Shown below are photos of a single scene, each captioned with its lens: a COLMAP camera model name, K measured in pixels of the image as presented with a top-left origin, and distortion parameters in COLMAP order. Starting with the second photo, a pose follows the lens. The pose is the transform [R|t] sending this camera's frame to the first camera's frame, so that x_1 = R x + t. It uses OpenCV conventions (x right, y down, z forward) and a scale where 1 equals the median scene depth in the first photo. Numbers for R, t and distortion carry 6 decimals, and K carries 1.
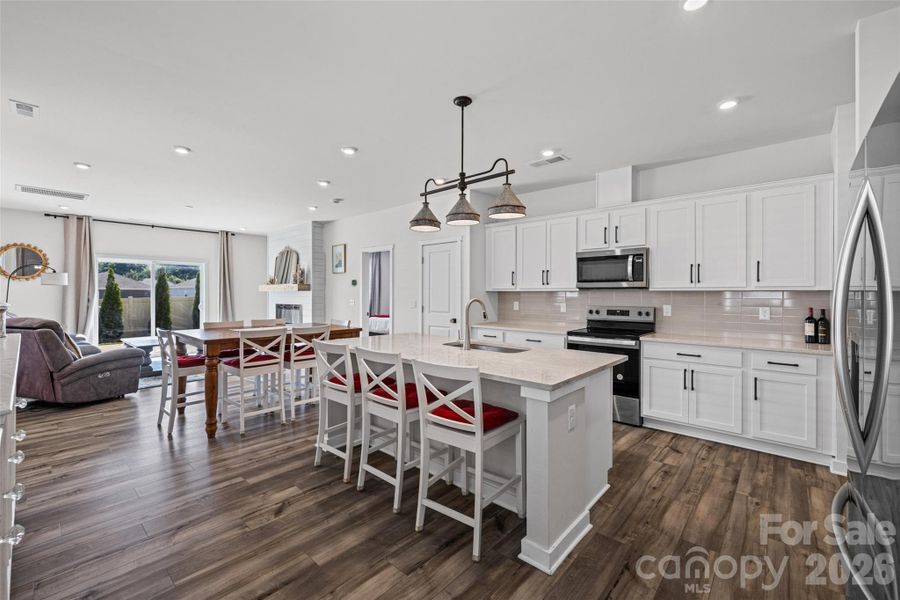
lens RADIAL K [[378.1, 0, 448.5], [0, 378.1, 296.0], [0, 0, 1]] dist [0.000316, -0.000029]
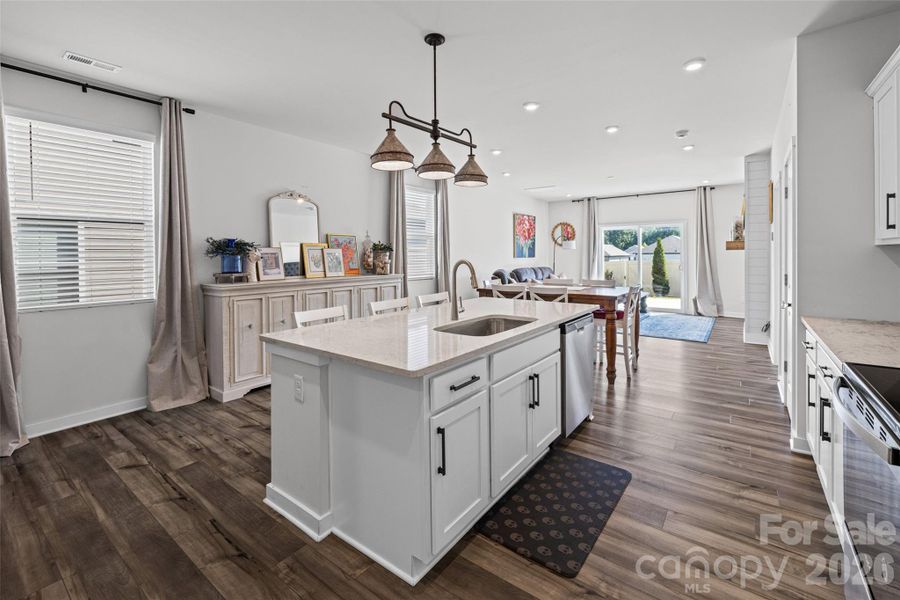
lens RADIAL K [[391.3, 0, 450.5], [0, 391.3, 261.0], [0, 0, 1]] dist [-0.003230, -0.000123]
pose [[0.084998, 0.010804, -0.996323, 0.917625], [0.001411, 0.999939, 0.010964, -0.001194], [0.996380, -0.002338, 0.084978, 0.903673]]
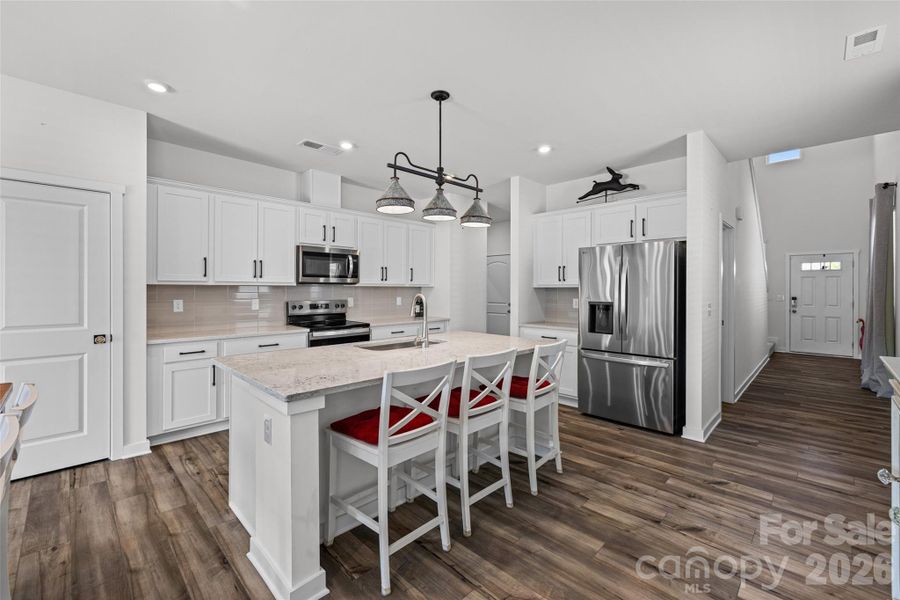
lens RADIAL K [[381.2, 0, 450.1], [0, 381.2, 291.0], [0, 0, 1]] dist [-0.001594, 0.000018]
pose [[0.046628, -0.008356, 0.998877, -0.911581], [0.004088, 0.999958, 0.008174, -0.009511], [-0.998904, 0.003702, 0.046660, 0.878134]]
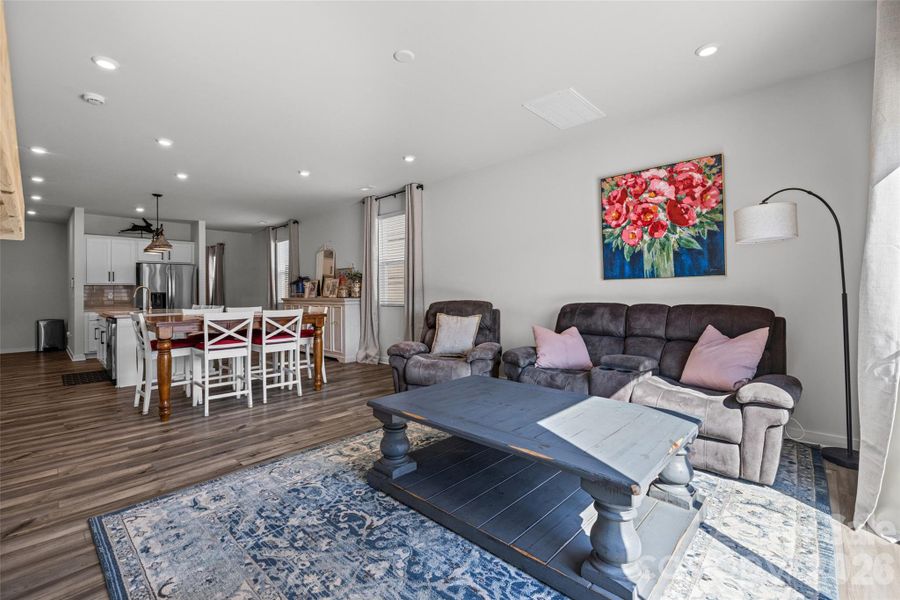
lens RADIAL K [[394.7, 0, 447.9], [0, 394.7, 286.9], [0, 0, 1]] dist [-0.001449, -0.000276]
pose [[-0.999590, 0.008319, 0.027409, -1.596477], [0.008150, 0.999947, -0.006252, 0.037261], [-0.027460, -0.006026, -0.999605, 3.039995]]
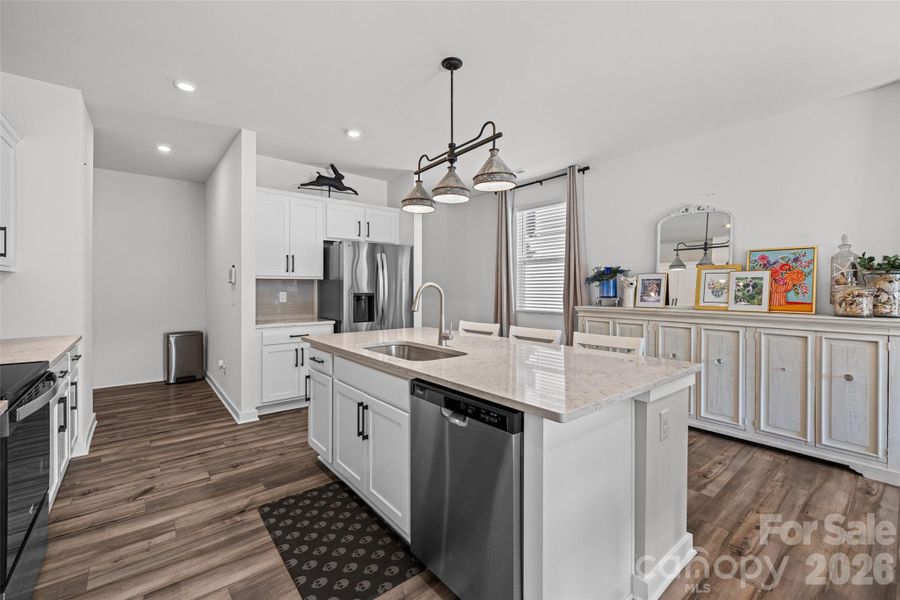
lens RADIAL K [[381.2, 0, 450.1], [0, 381.2, 291.0], [0, 0, 1]] dist [-0.001594, 0.000018]
pose [[-0.988801, -0.006737, 0.149087, -0.091417], [-0.004824, 0.999901, 0.013189, 0.012818], [-0.149162, 0.012322, -0.988736, 1.800383]]
